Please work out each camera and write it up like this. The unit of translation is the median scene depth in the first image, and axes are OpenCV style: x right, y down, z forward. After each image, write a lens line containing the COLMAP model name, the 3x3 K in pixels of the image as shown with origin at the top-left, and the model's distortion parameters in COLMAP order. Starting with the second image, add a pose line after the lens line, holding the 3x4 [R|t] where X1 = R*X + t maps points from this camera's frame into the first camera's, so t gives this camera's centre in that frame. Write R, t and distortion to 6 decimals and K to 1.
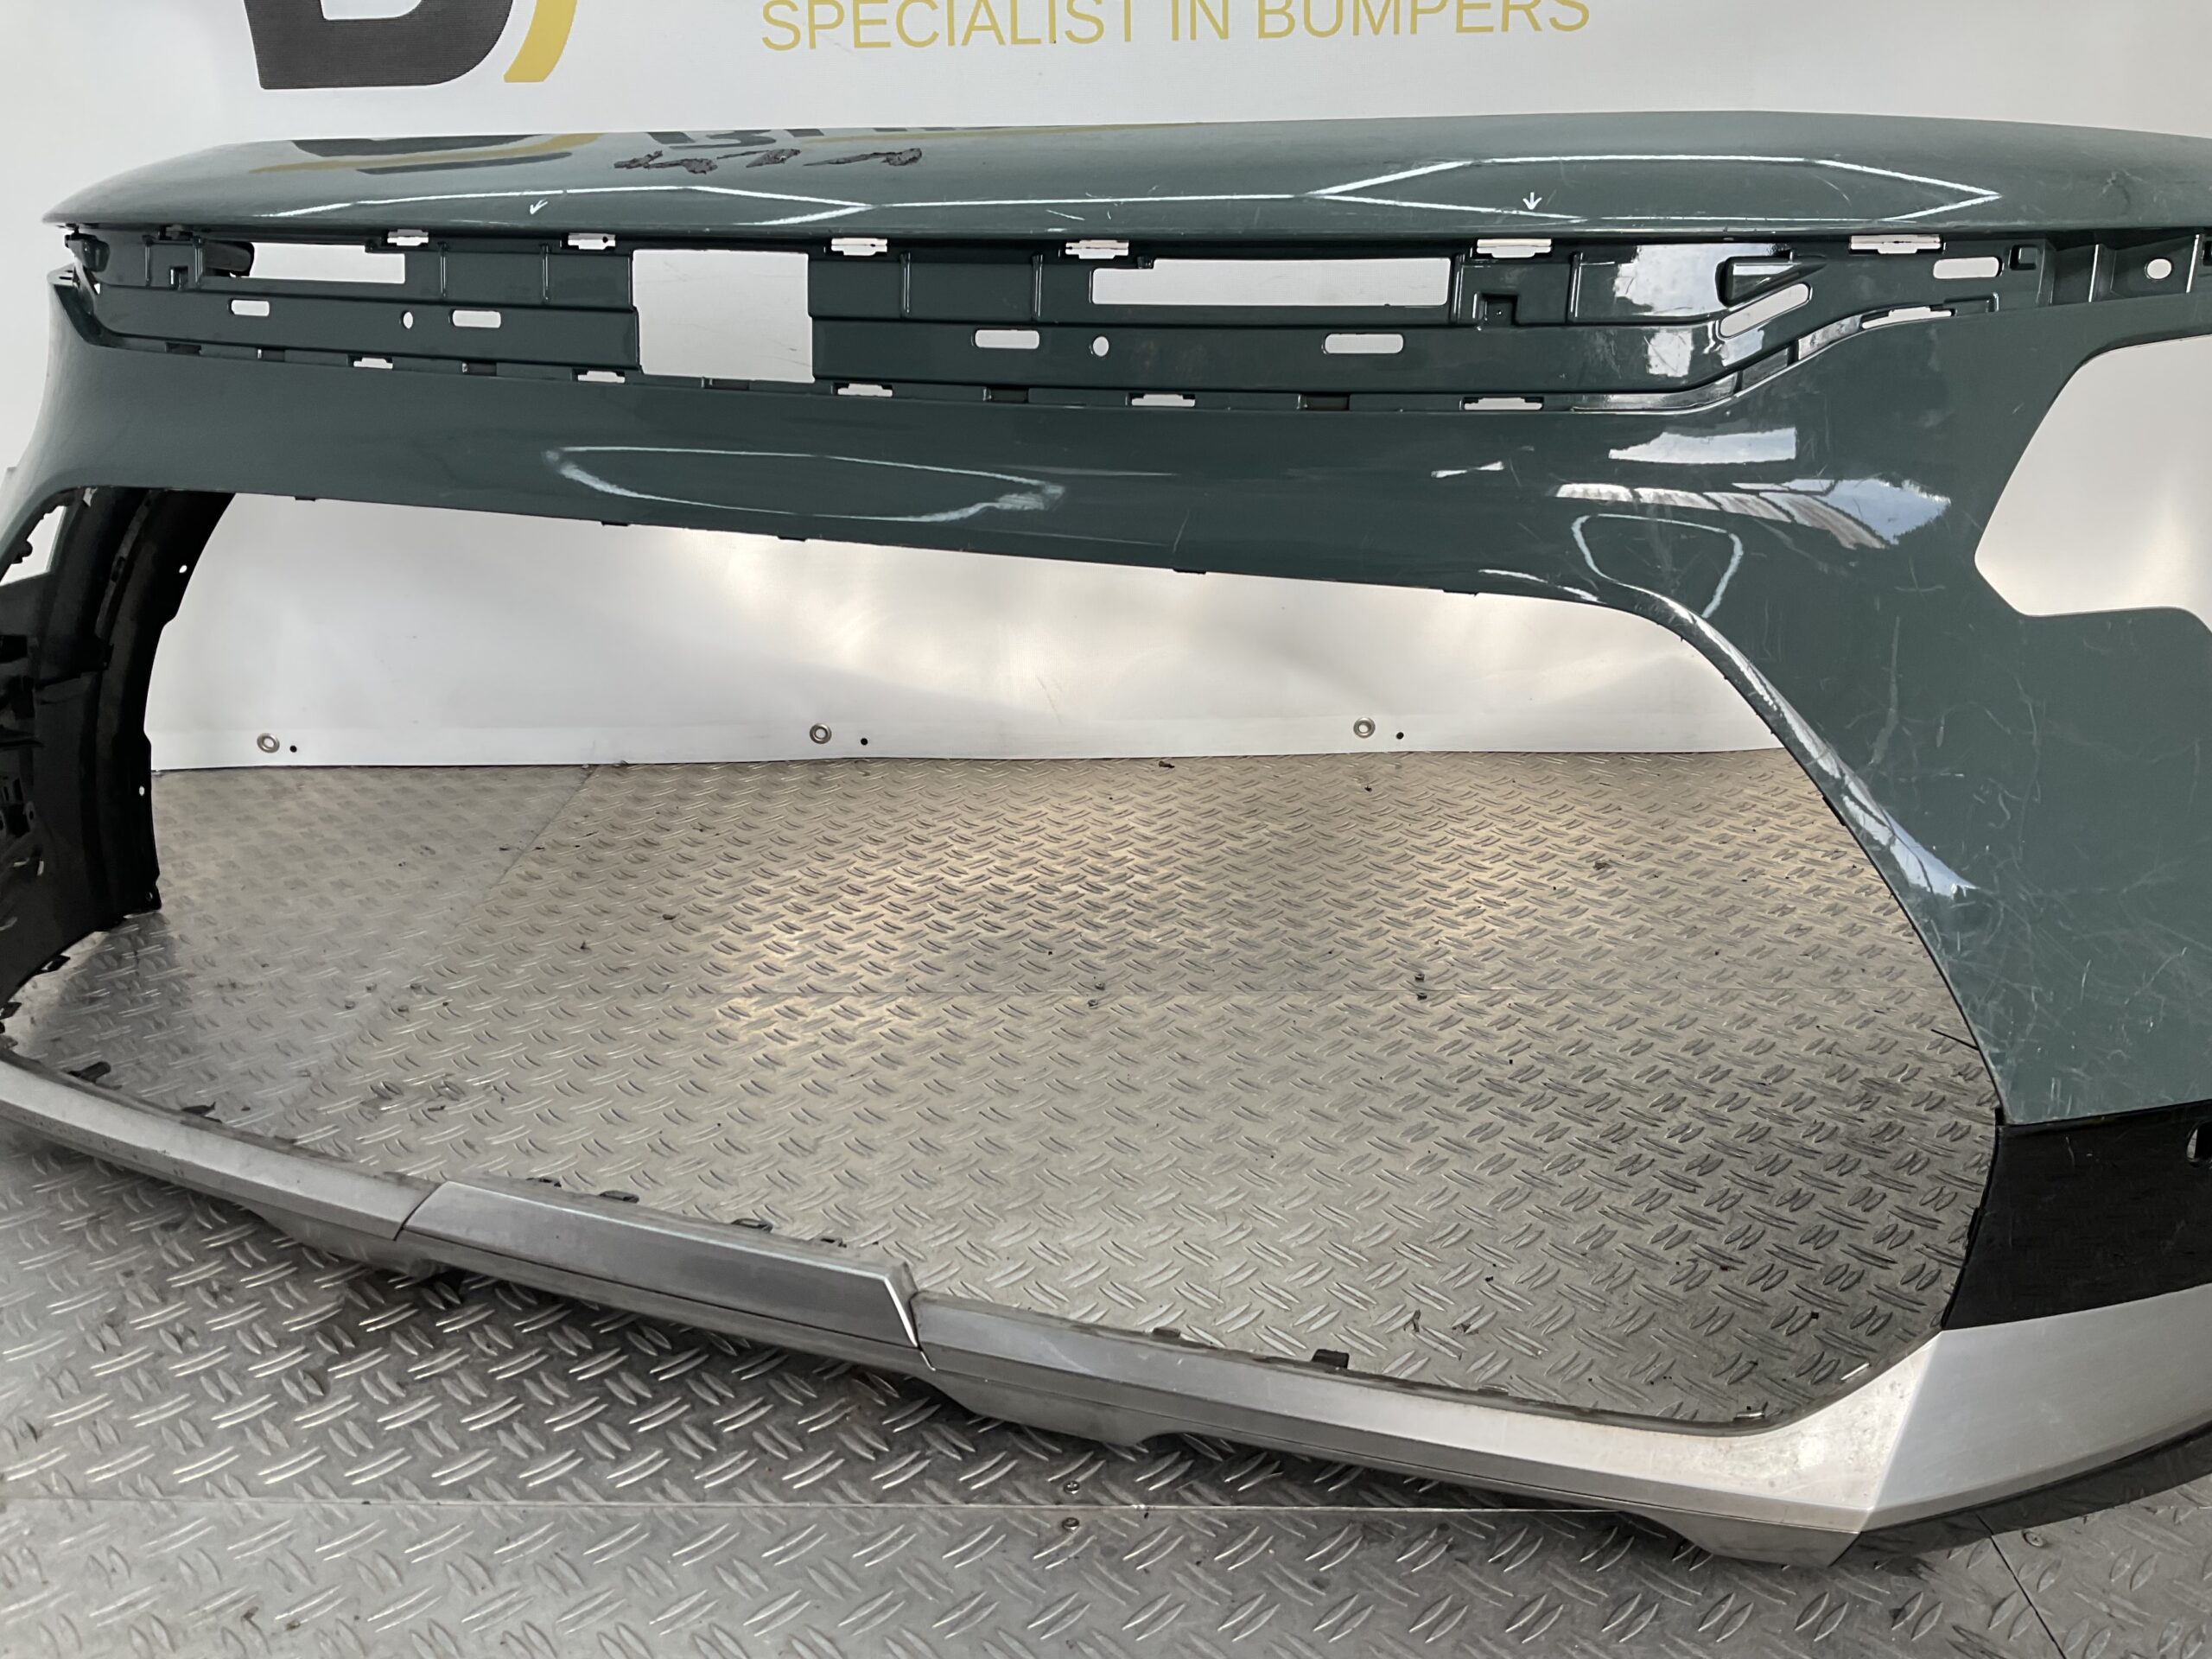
lens RADIAL K [[1808.7, 0, 1106.1], [0, 1808.7, 836.8], [0, 0, 1]] dist [0.080414, -0.142782]
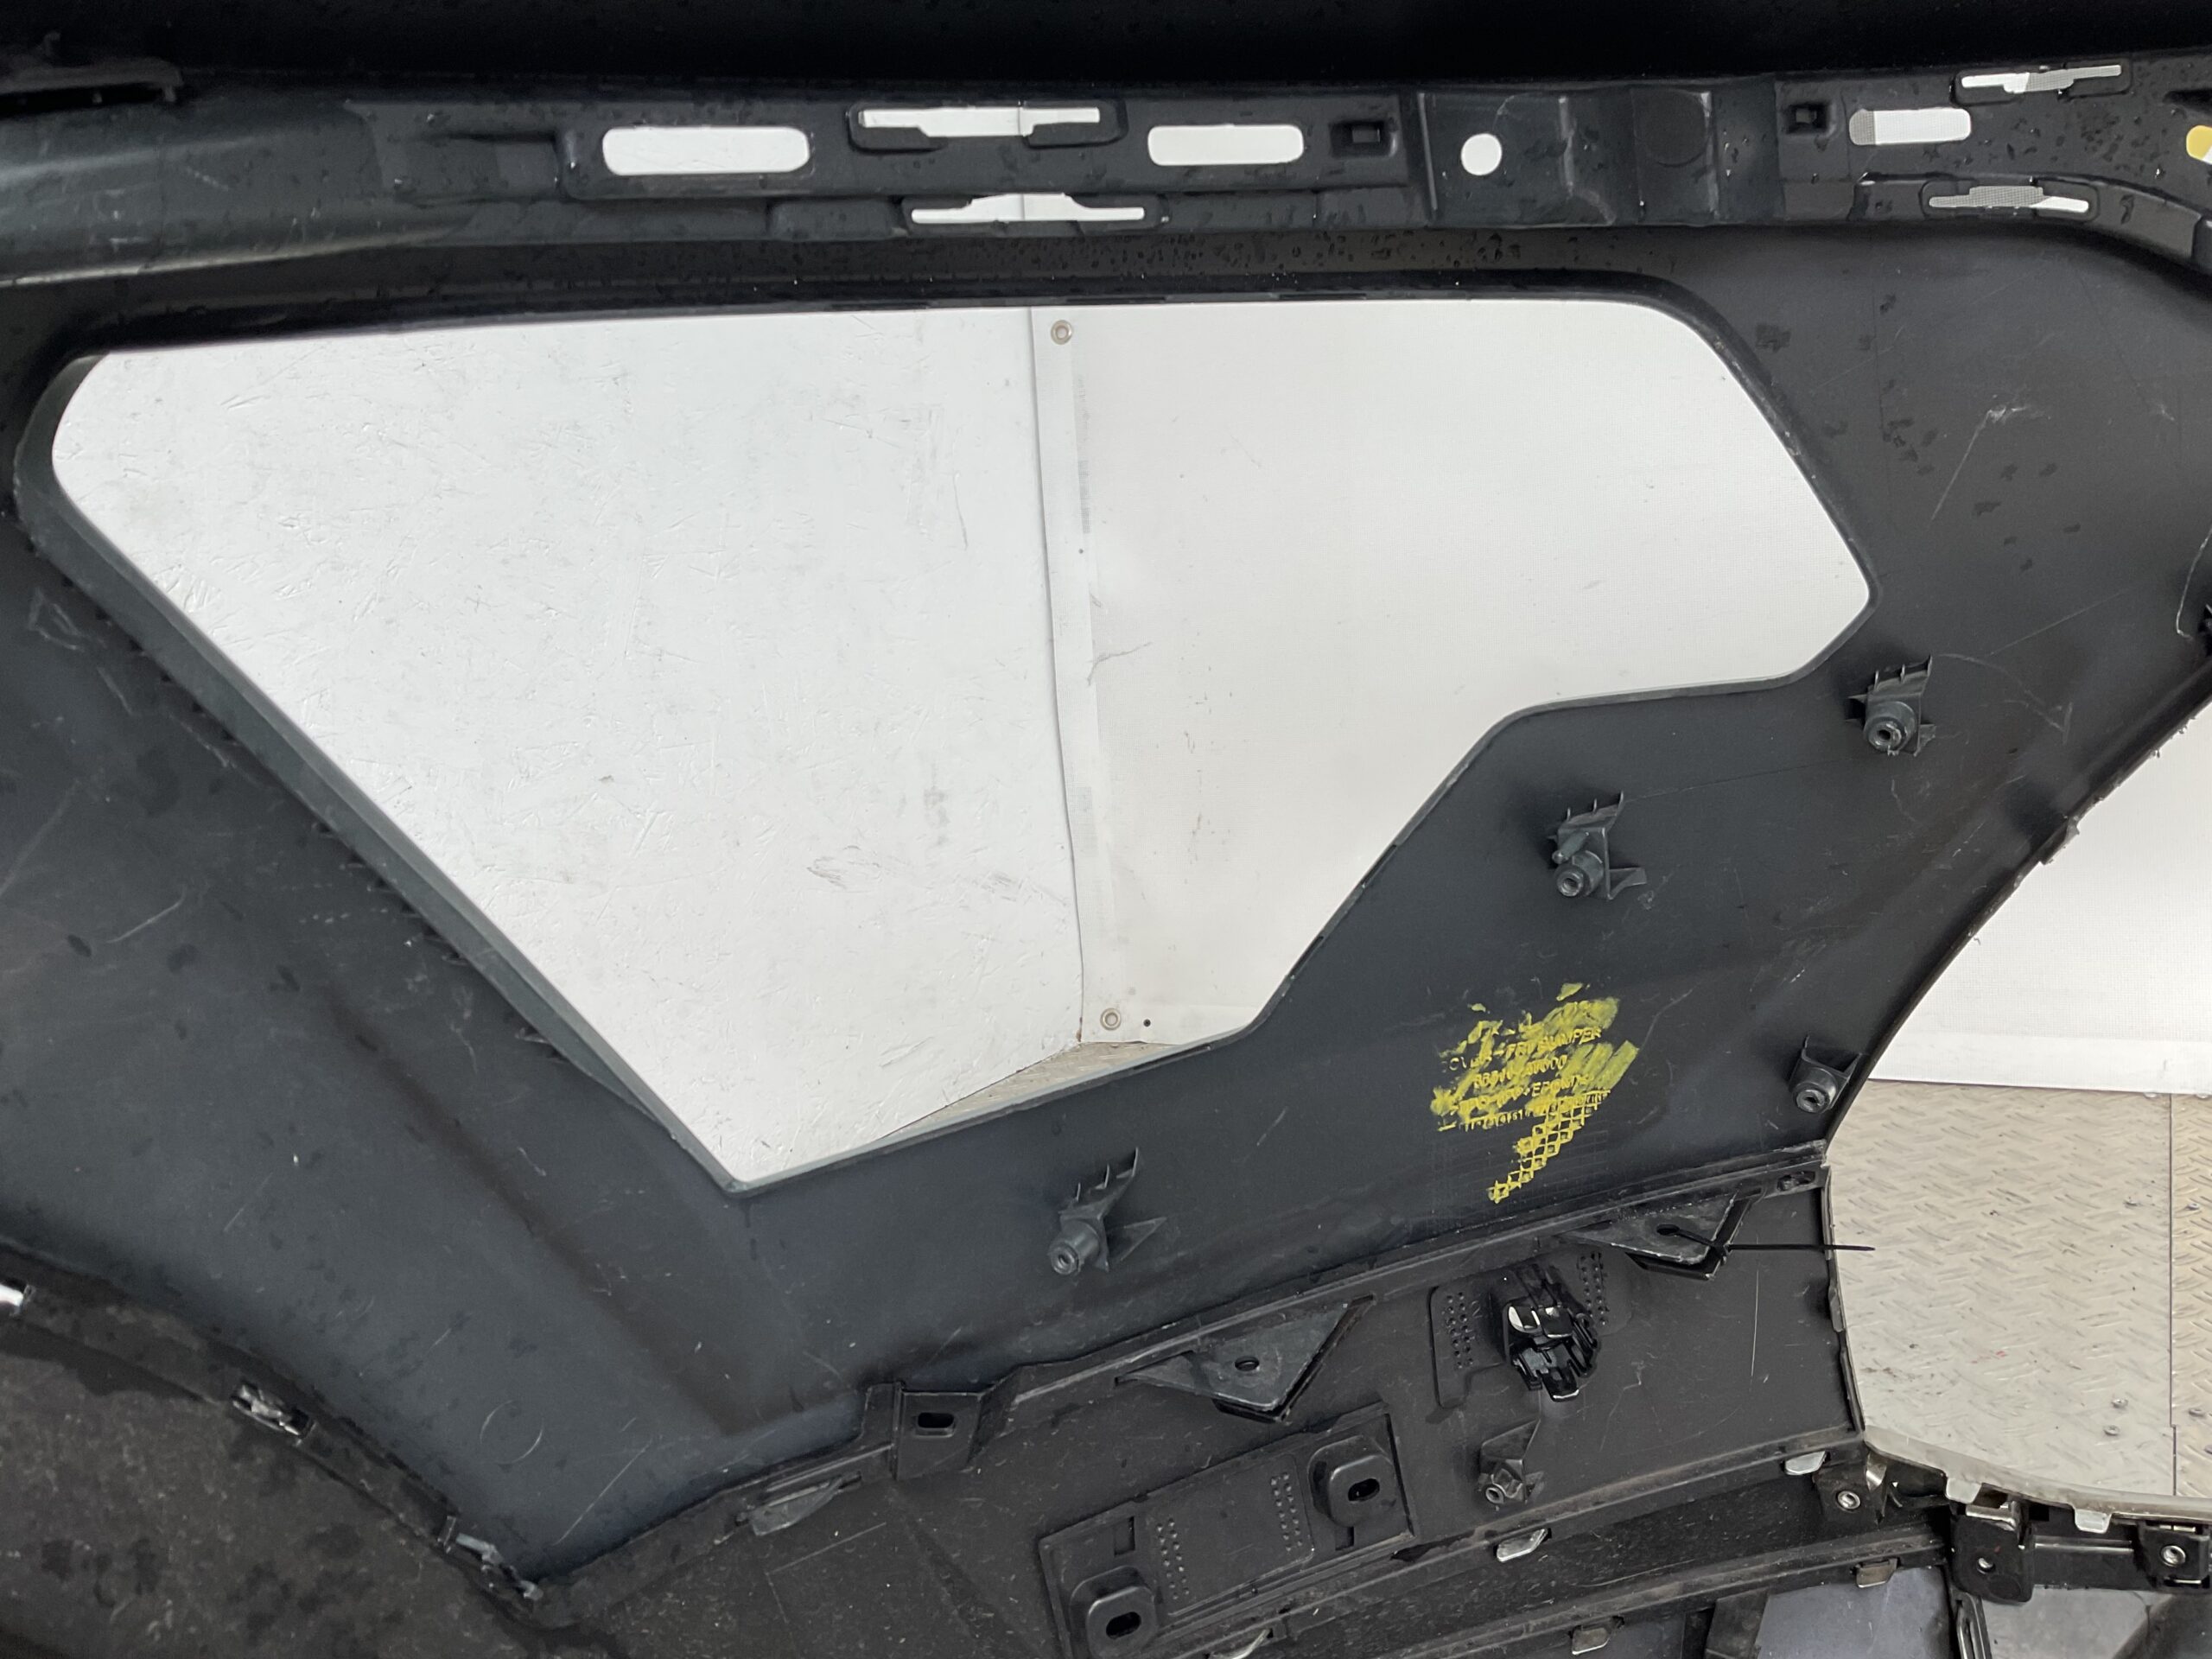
lens RADIAL K [[1808.7, 0, 1096.0], [0, 1808.7, 829.6], [0, 0, 1]] dist [0.080414, -0.142782]
pose [[0.863724, -0.003863, -0.503951, -0.375118], [-0.096284, 0.980286, -0.172535, 0.029052], [0.494683, 0.197545, 0.846324, 0.236017]]
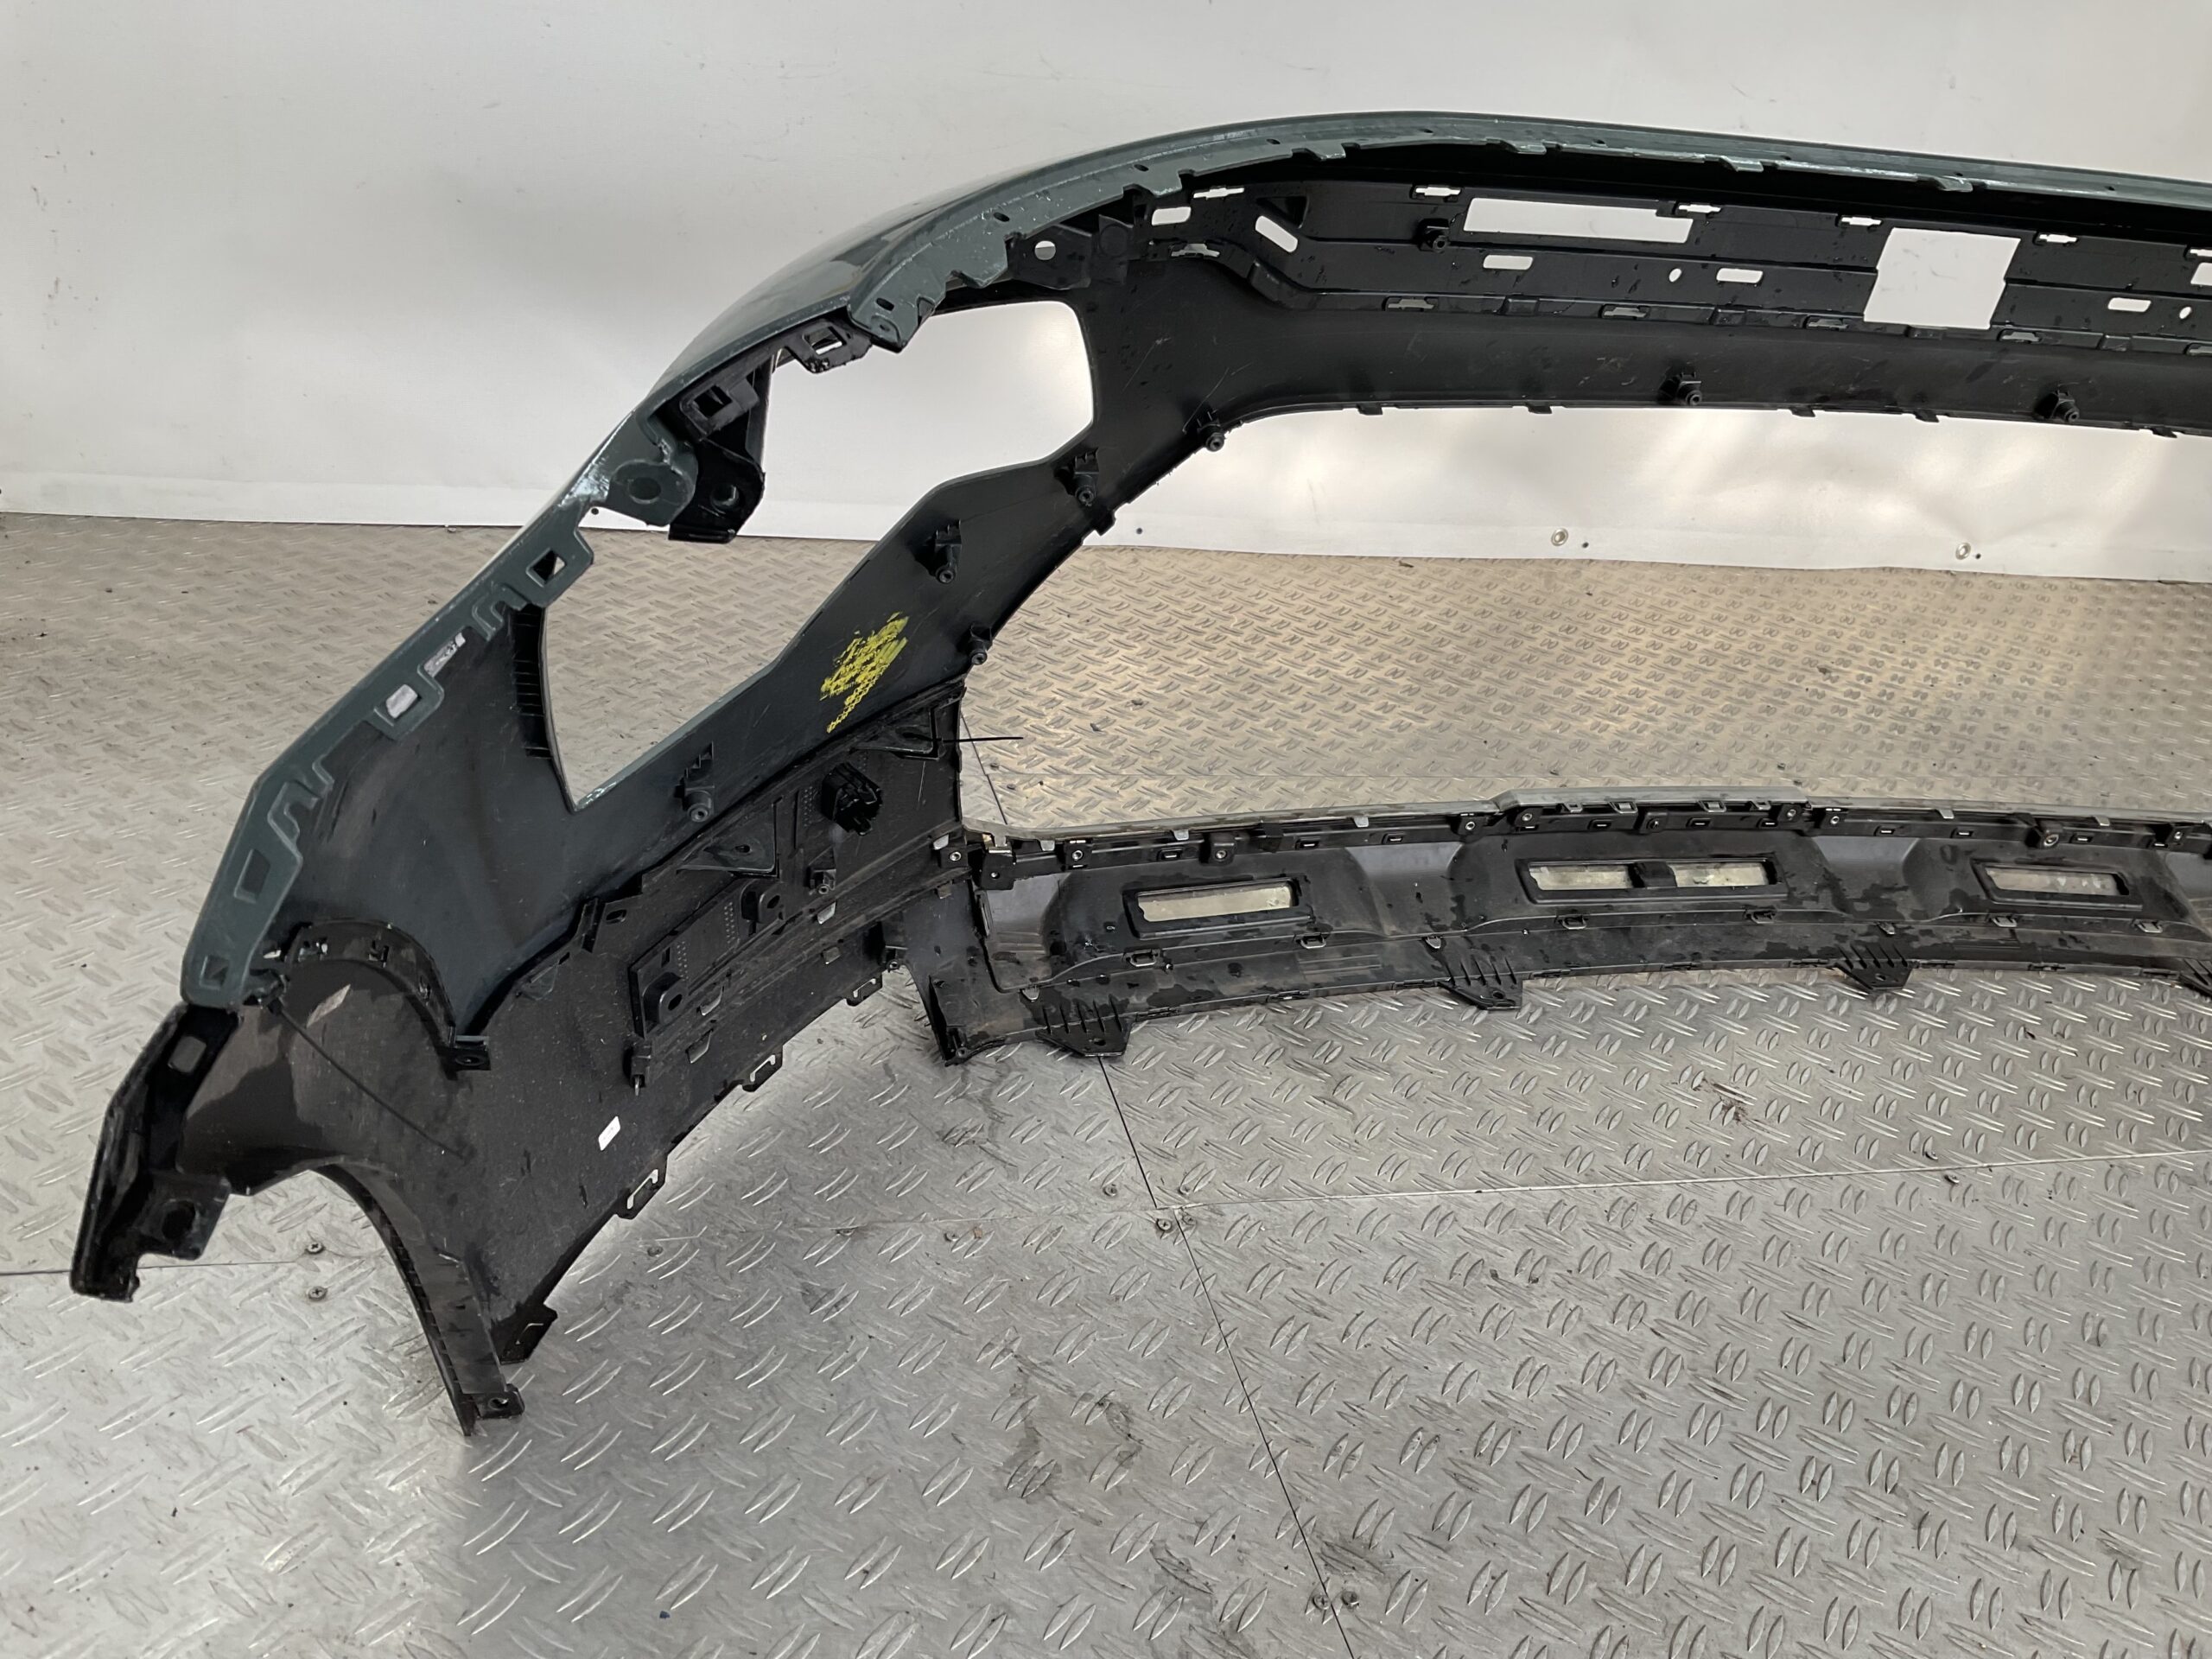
lens RADIAL K [[1808.7, 0, 1096.6], [0, 1808.7, 836.9], [0, 0, 1]] dist [0.080414, -0.142782]
pose [[0.960552, -0.002619, 0.278087, -0.612056], [-0.039501, 0.988532, 0.145753, -0.037859], [-0.275280, -0.150988, 0.949433, -0.070181]]
